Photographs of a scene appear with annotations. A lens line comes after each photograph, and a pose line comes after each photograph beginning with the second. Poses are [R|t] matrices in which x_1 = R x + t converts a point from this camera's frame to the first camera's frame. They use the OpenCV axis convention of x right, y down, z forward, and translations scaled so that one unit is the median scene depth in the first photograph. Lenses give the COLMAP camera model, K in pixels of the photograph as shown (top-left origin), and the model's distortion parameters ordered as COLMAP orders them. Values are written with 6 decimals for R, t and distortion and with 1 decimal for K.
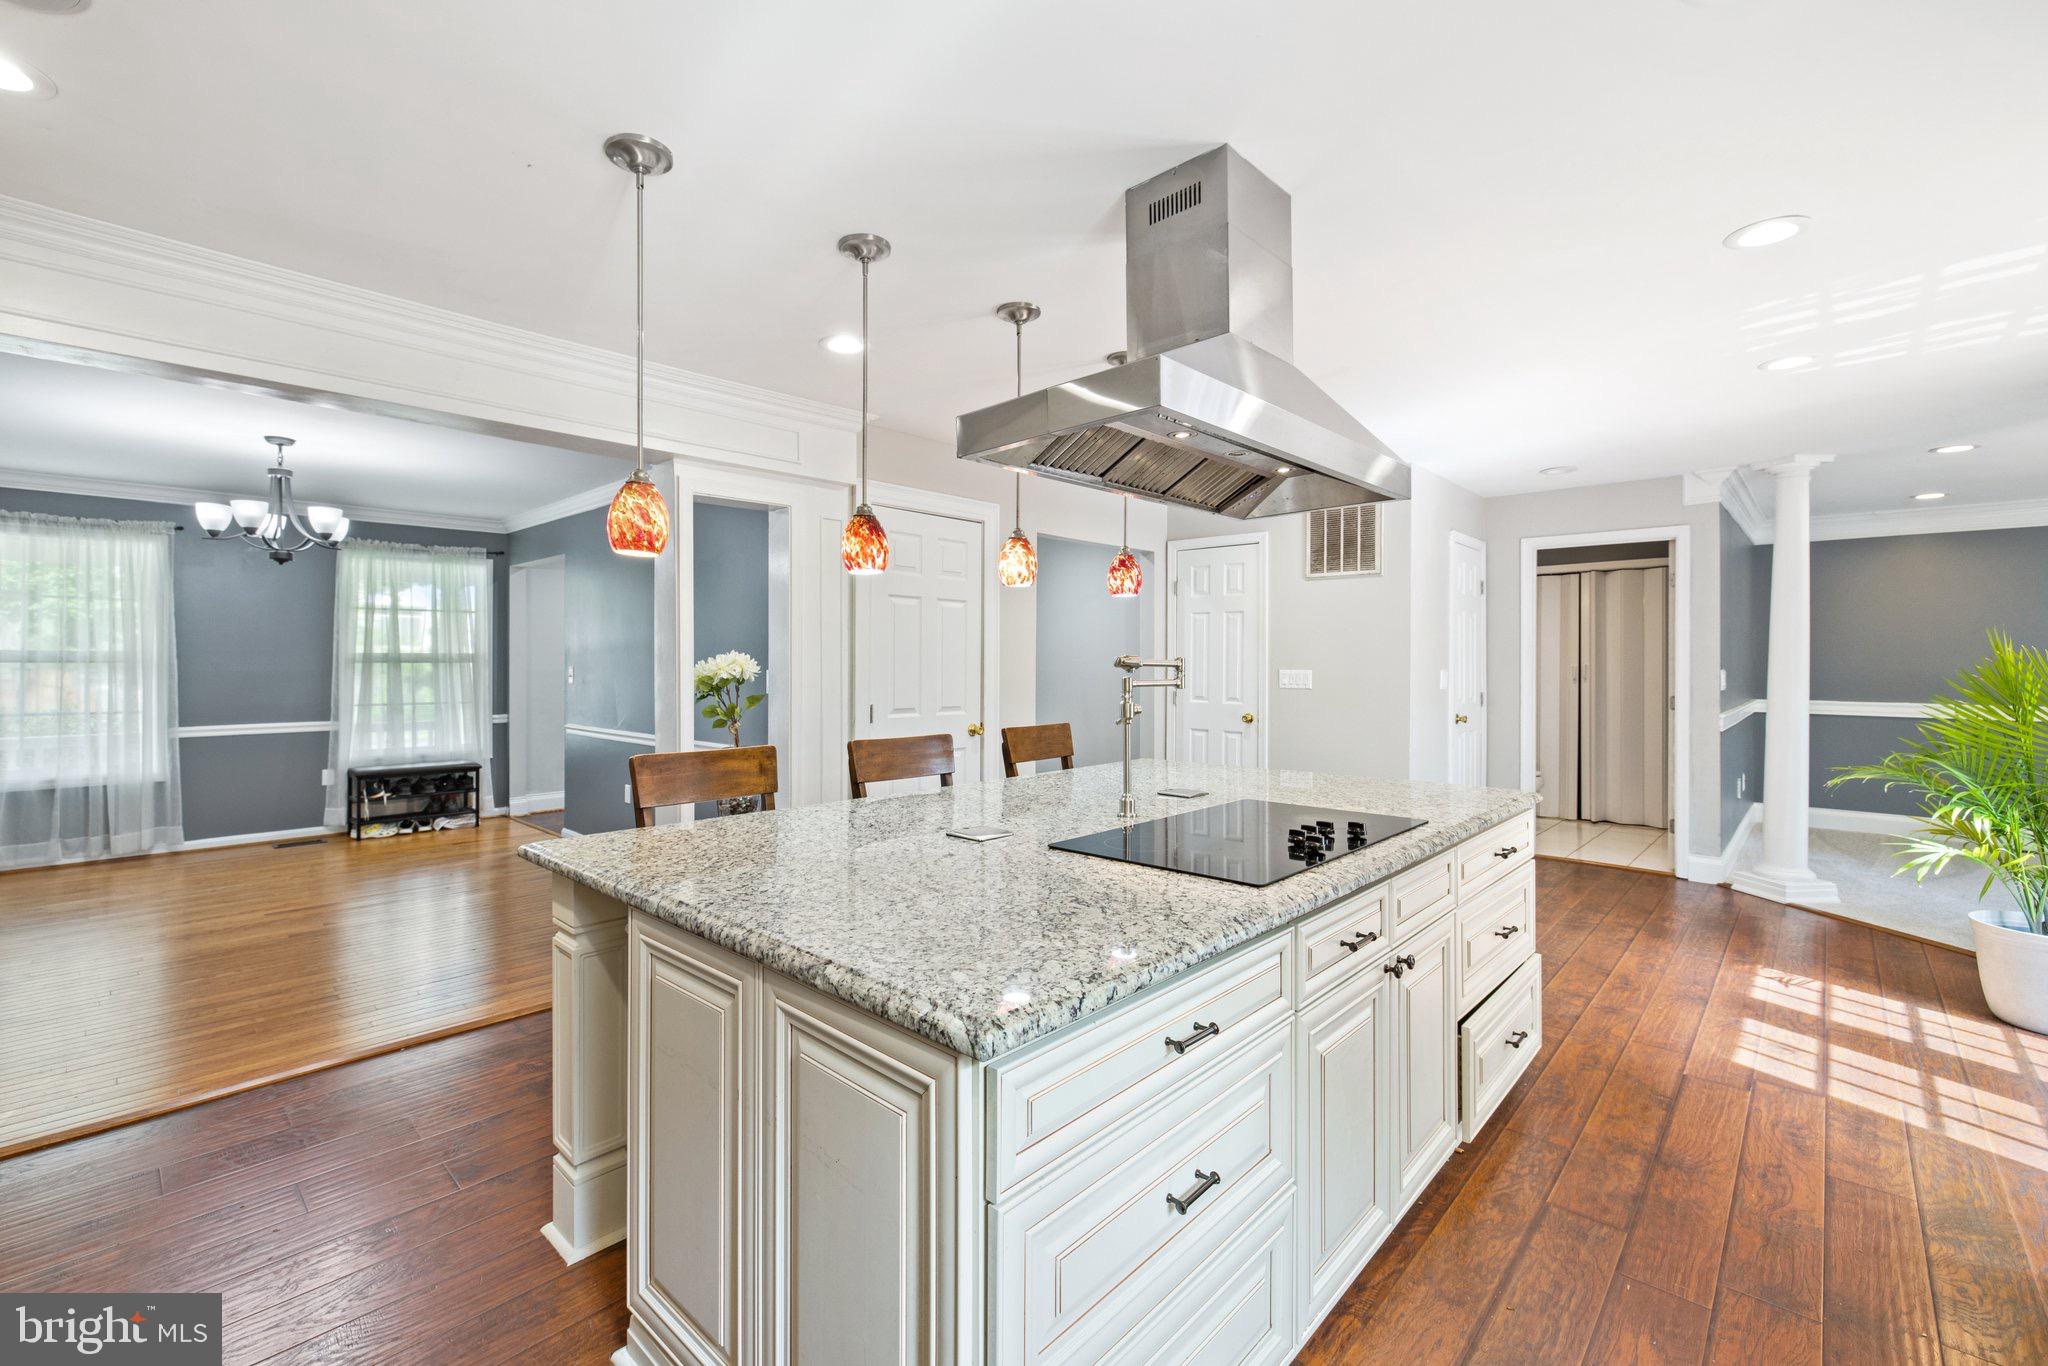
lens RADIAL K [[877.4, 0, 1020.3], [0, 877.4, 682.1], [0, 0, 1]] dist [0.002866, -0.000739]
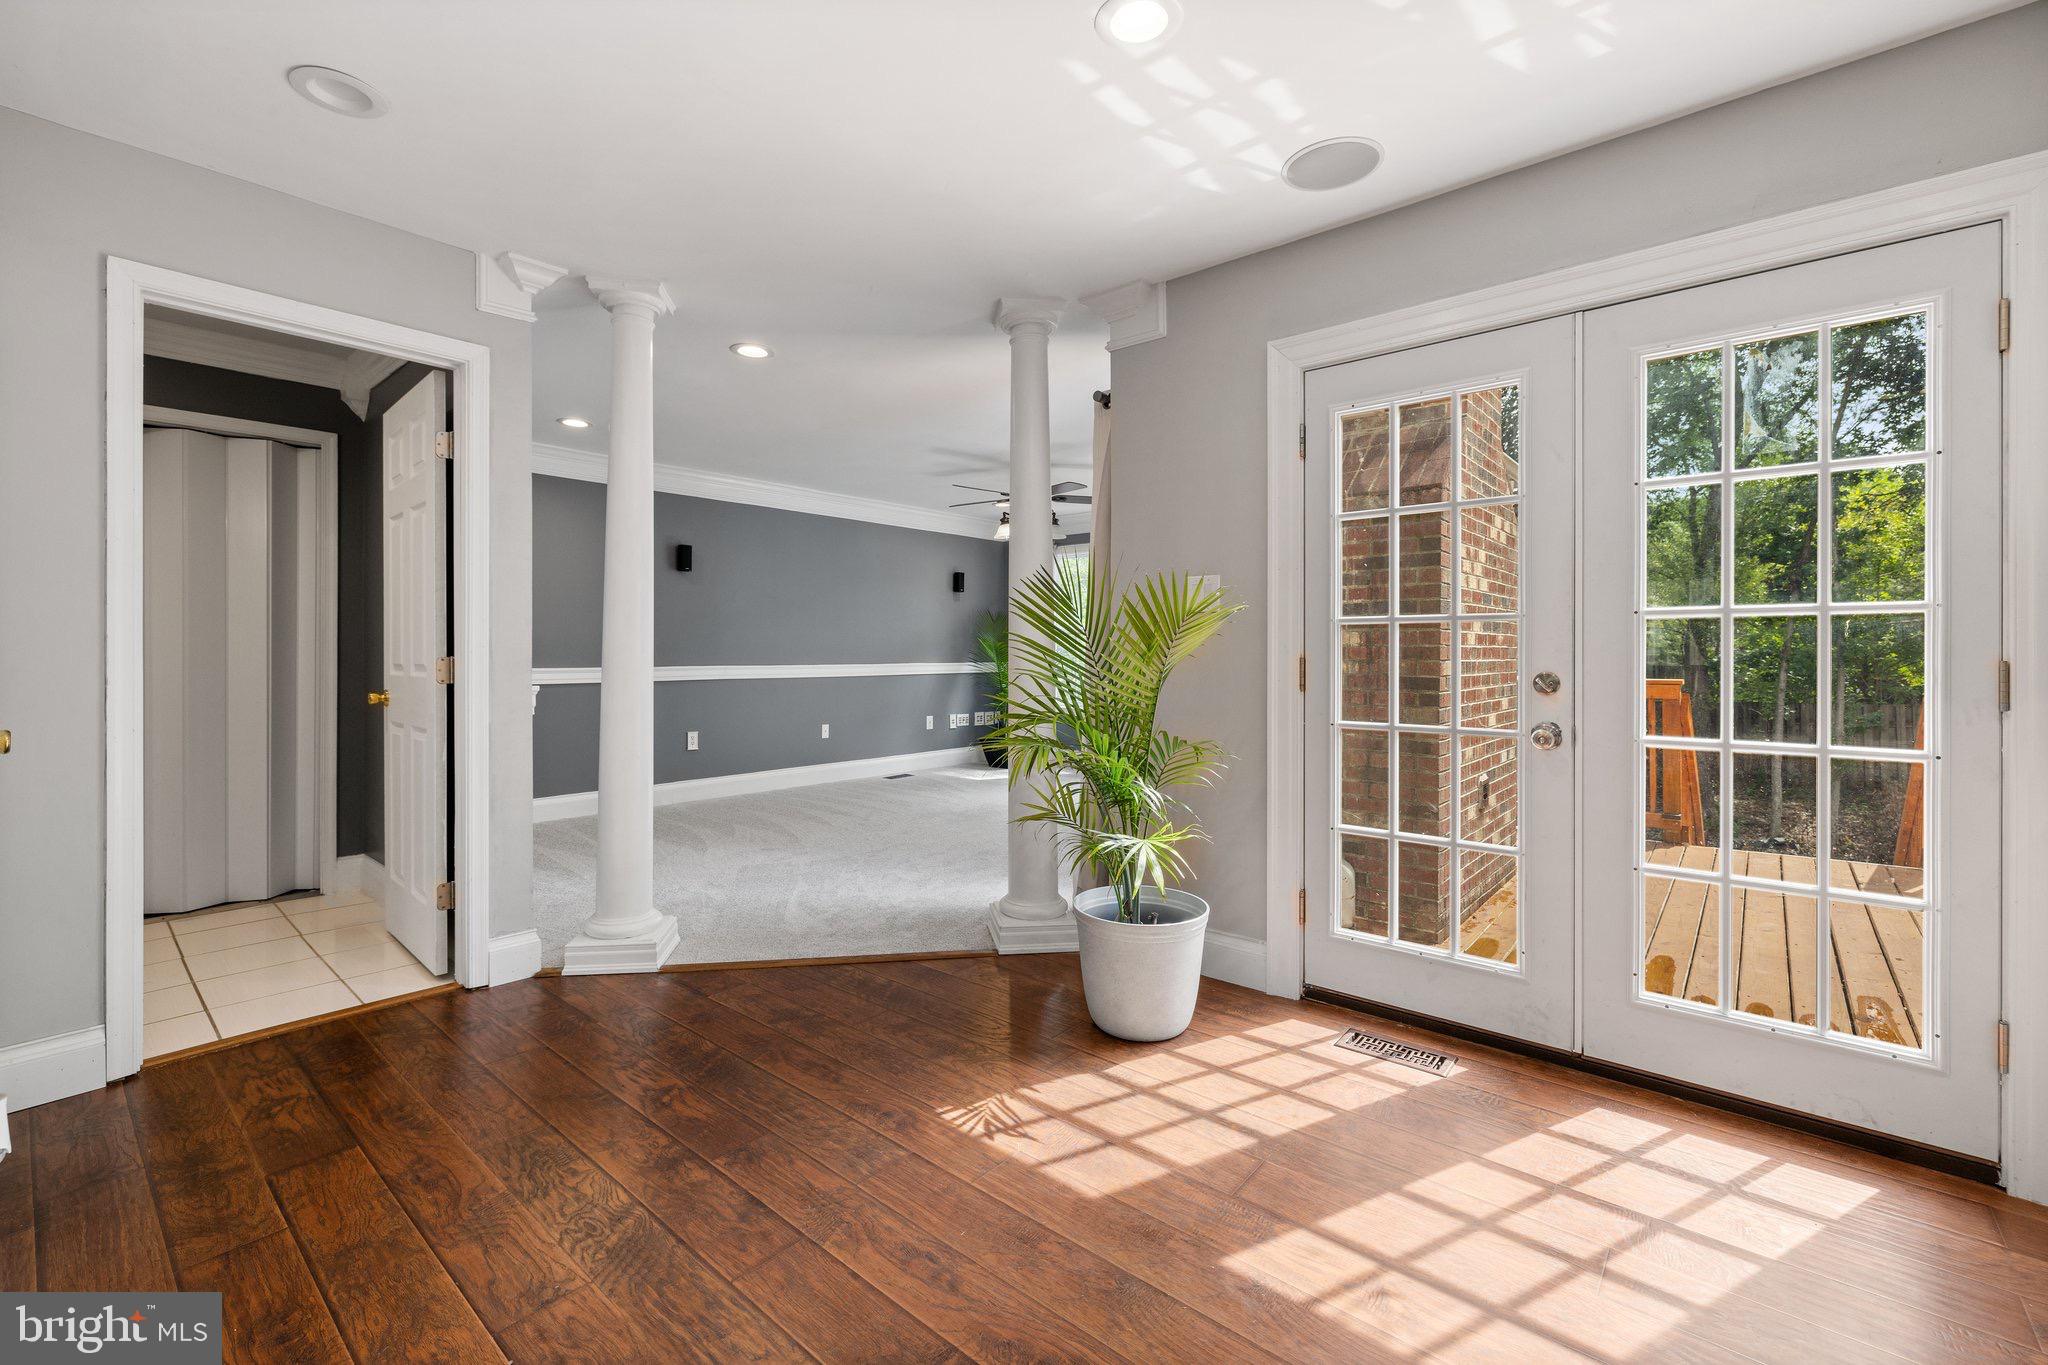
lens RADIAL K [[877.4, 0, 1018.4], [0, 877.4, 653.5], [0, 0, 1]] dist [0.002866, -0.000739]
pose [[-0.026189, -0.006574, 0.999635, 0.278144], [0.019785, 0.999779, 0.007093, 0.022909], [-0.999461, 0.019964, -0.026053, 0.950253]]
